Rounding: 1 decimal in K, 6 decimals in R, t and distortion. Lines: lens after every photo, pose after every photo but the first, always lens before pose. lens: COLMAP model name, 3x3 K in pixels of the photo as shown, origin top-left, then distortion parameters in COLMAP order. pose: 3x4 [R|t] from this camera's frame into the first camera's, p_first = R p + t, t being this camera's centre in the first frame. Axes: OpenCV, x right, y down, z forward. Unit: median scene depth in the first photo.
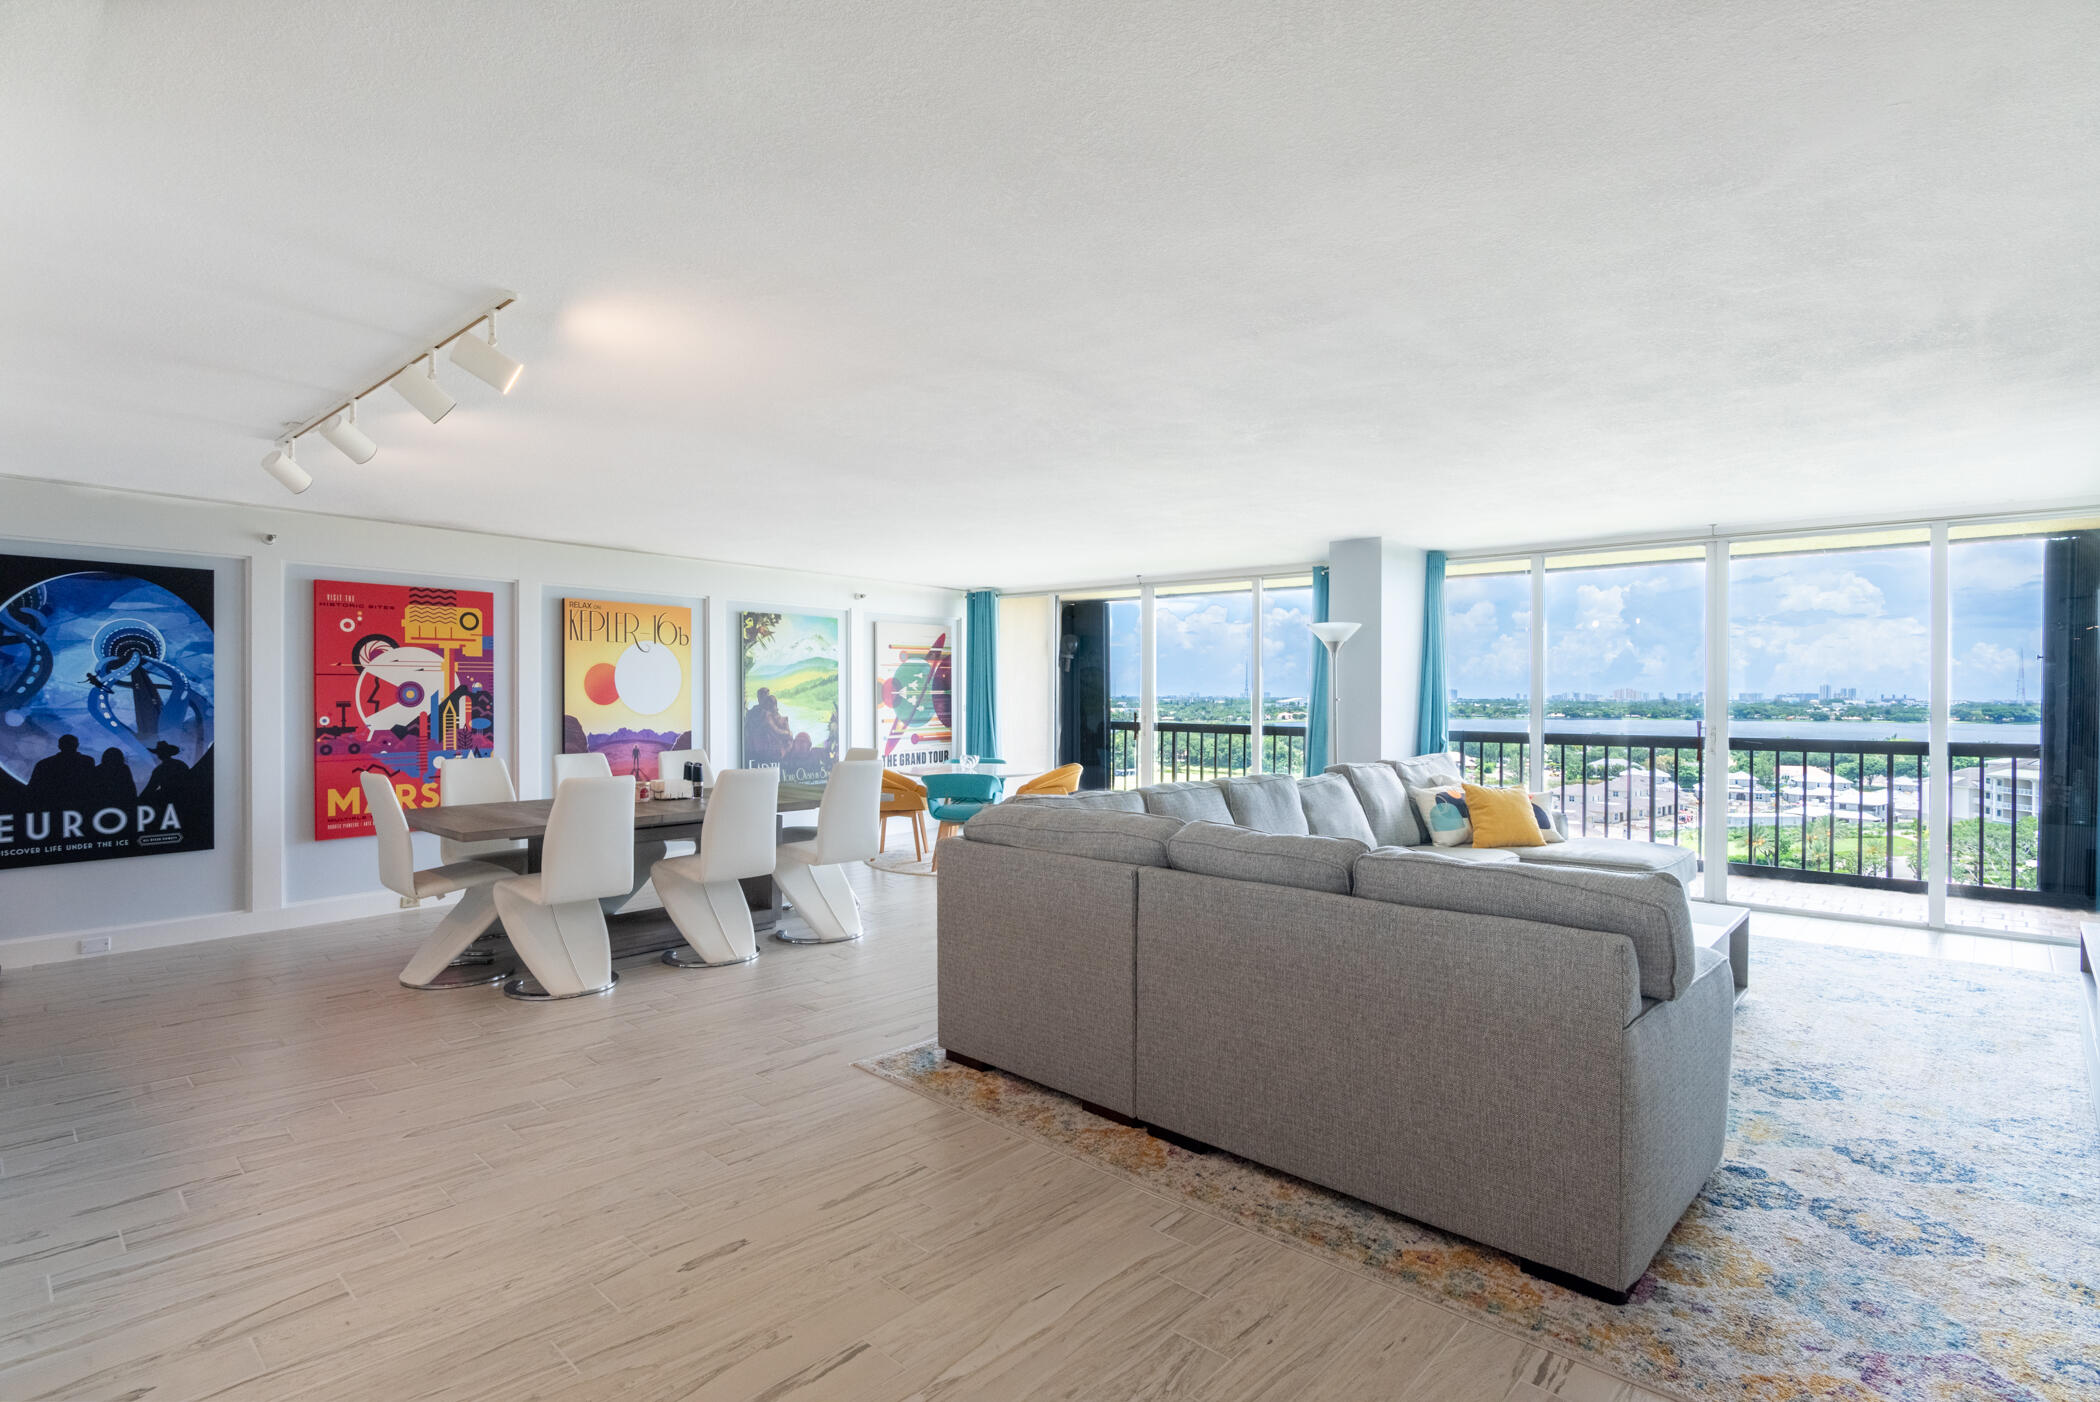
lens RADIAL K [[1027.6, 0, 1054.6], [0, 1027.6, 696.5], [0, 0, 1]] dist [-0.022662, 0.000039]
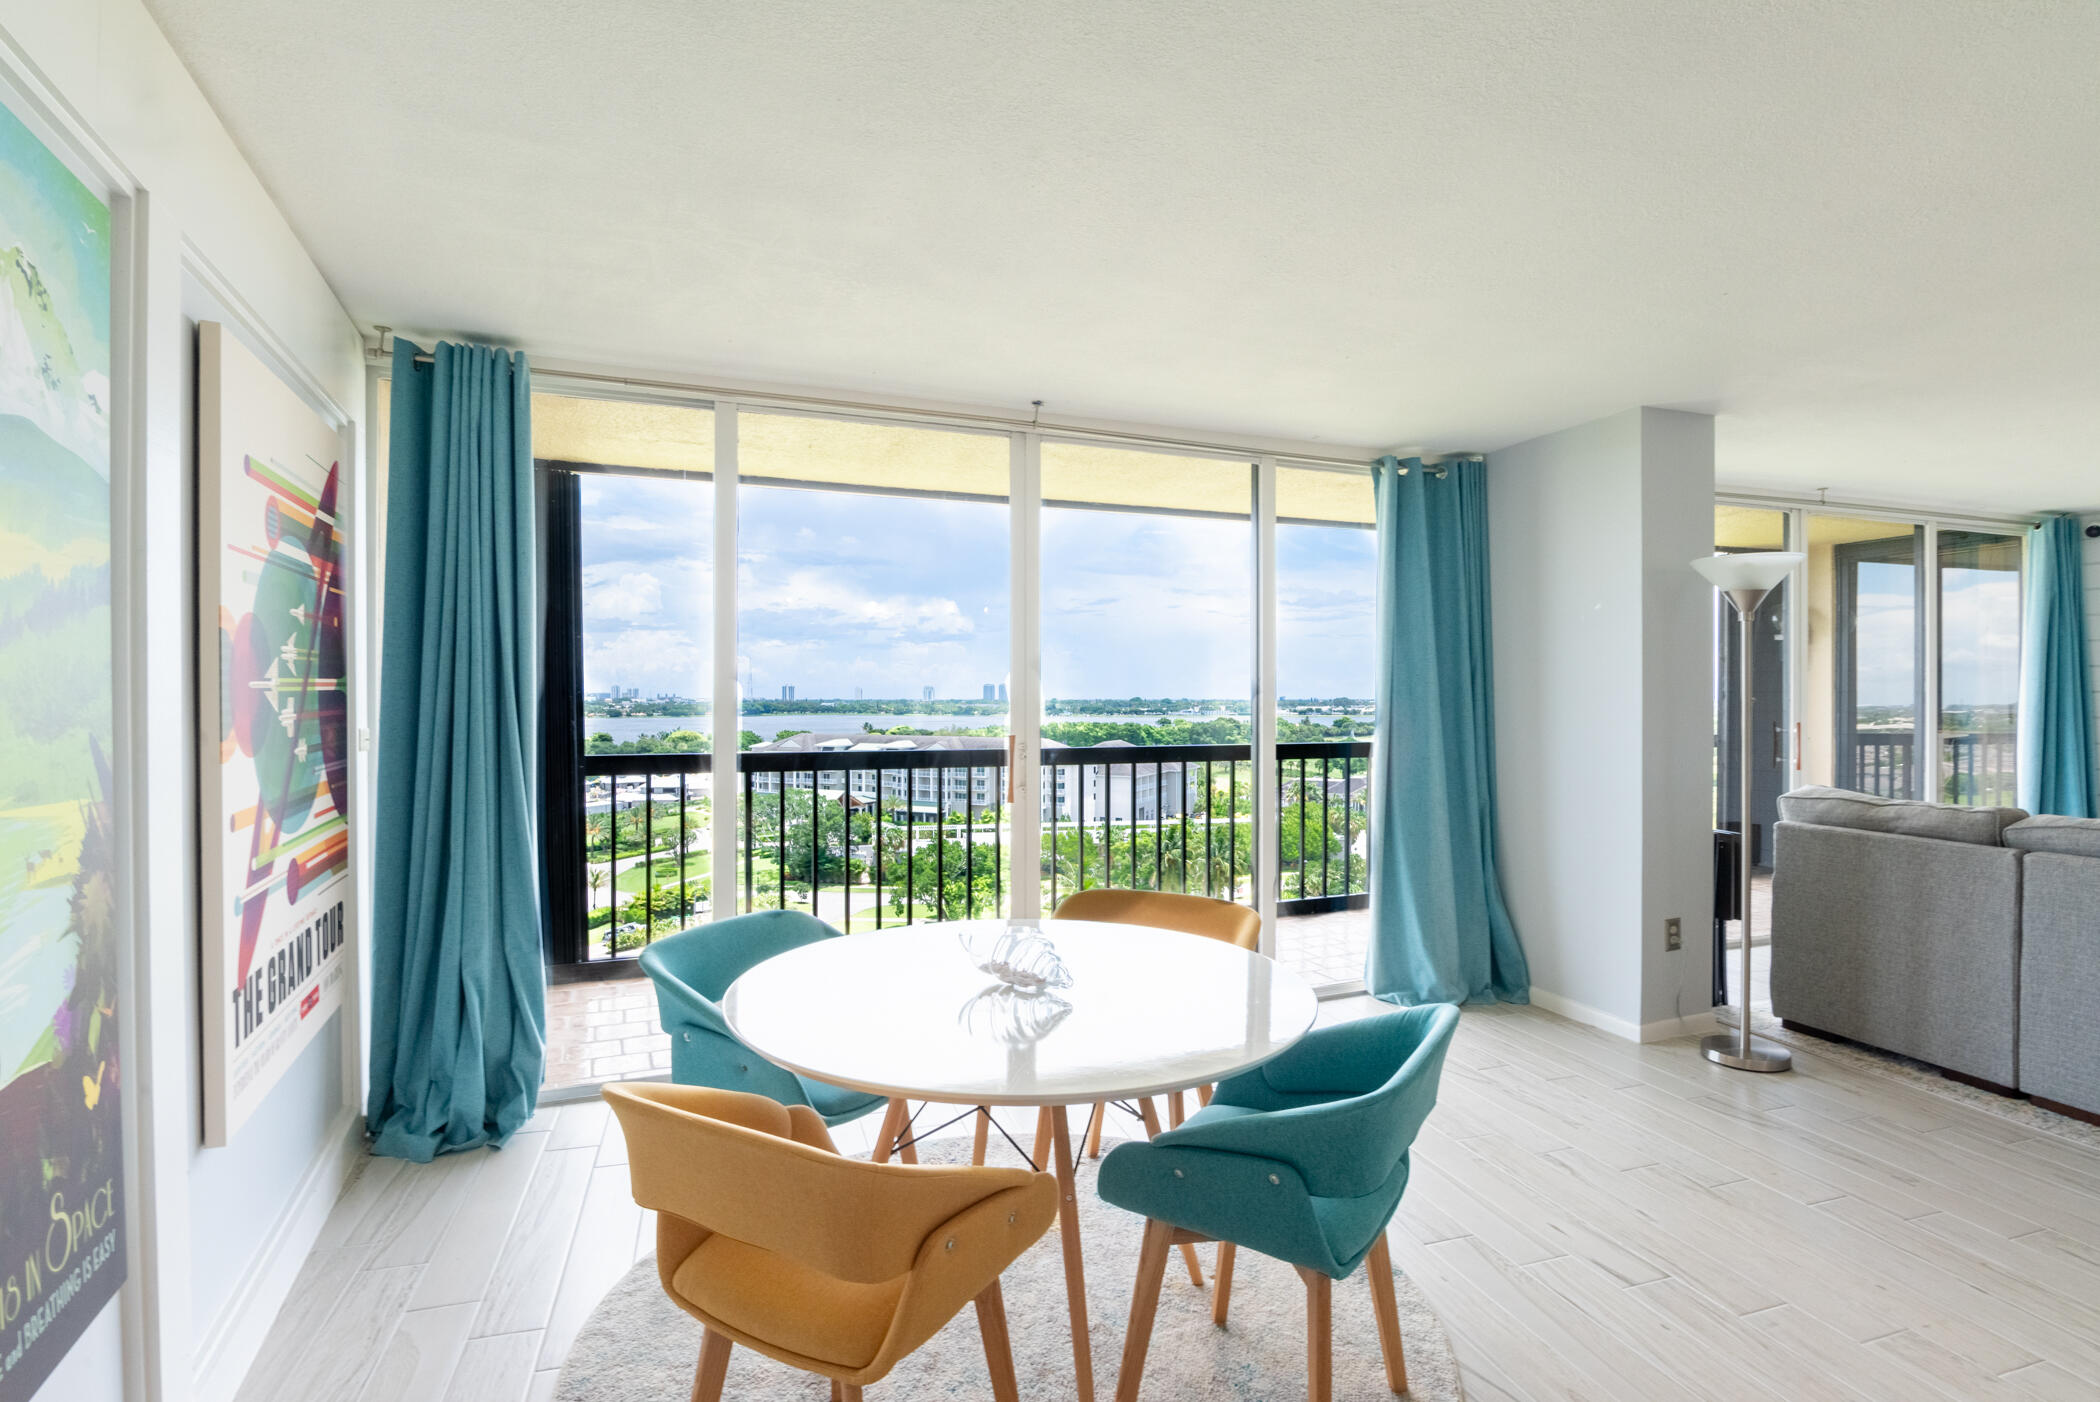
lens RADIAL K [[1027.6, 0, 1054.6], [0, 1027.6, 696.5], [0, 0, 1]] dist [-0.022662, 0.000039]
pose [[0.492818, -0.004597, 0.870120, -0.386406], [0.004532, 0.999986, 0.002716, -0.001247], [-0.870120, 0.002605, 0.492832, 1.124278]]
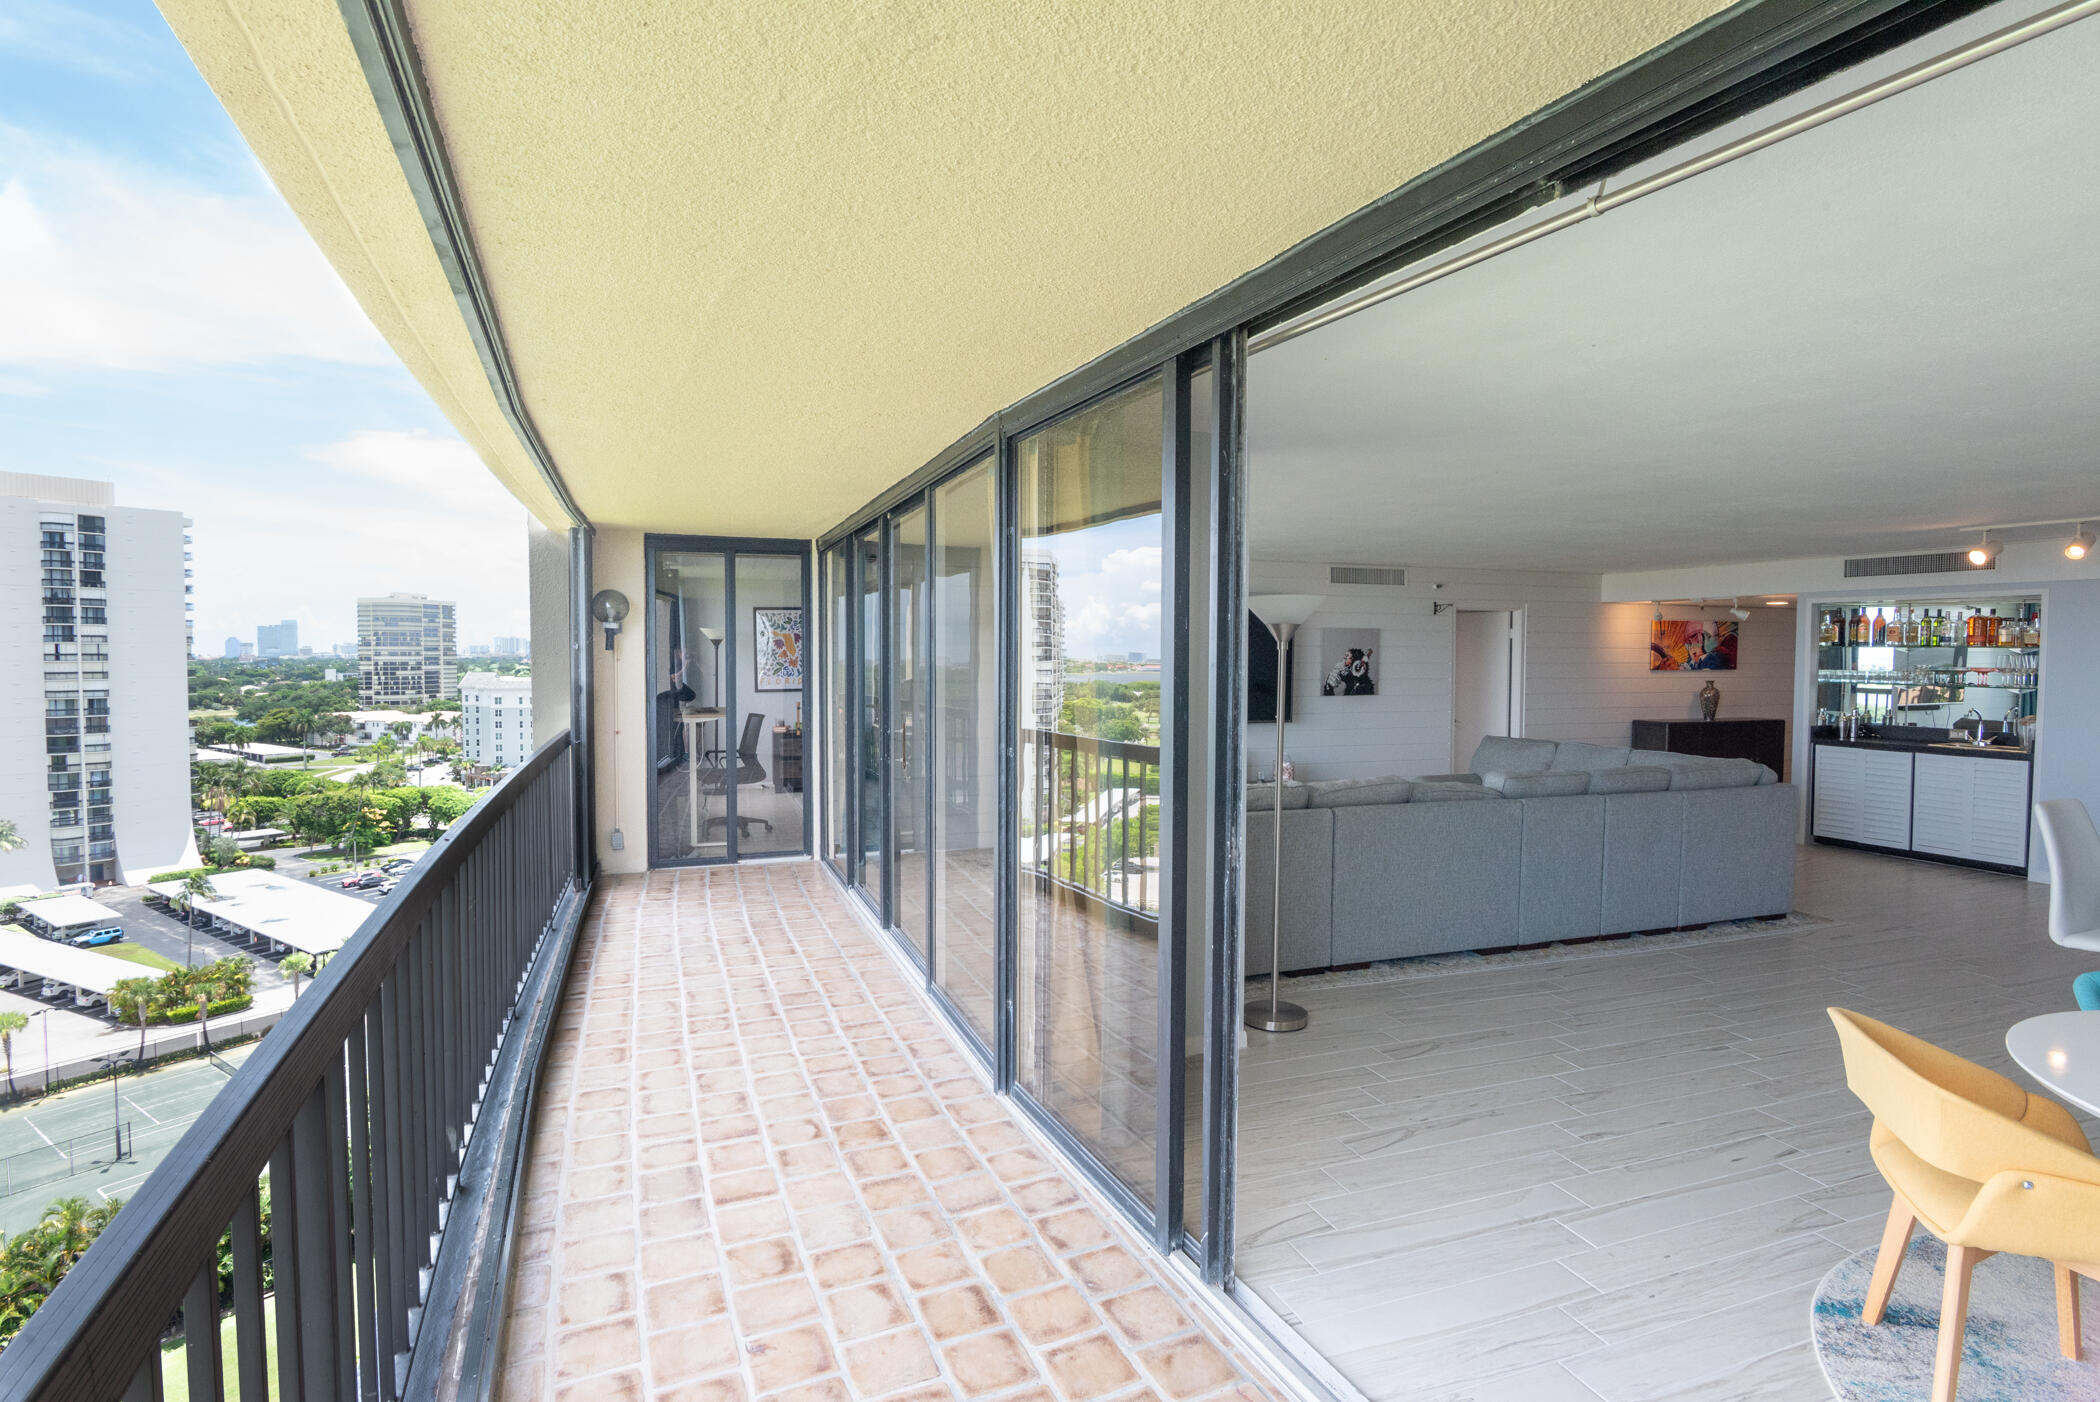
lens RADIAL K [[1016.8, 0, 1040.5], [0, 1016.8, 693.4], [0, 0, 1]] dist [-0.024536, 0.000338]
pose [[-0.884092, -0.025480, 0.466619, 0.123381], [-0.005247, 0.998991, 0.044610, -0.041253], [-0.467284, 0.036991, -0.883333, 1.726180]]
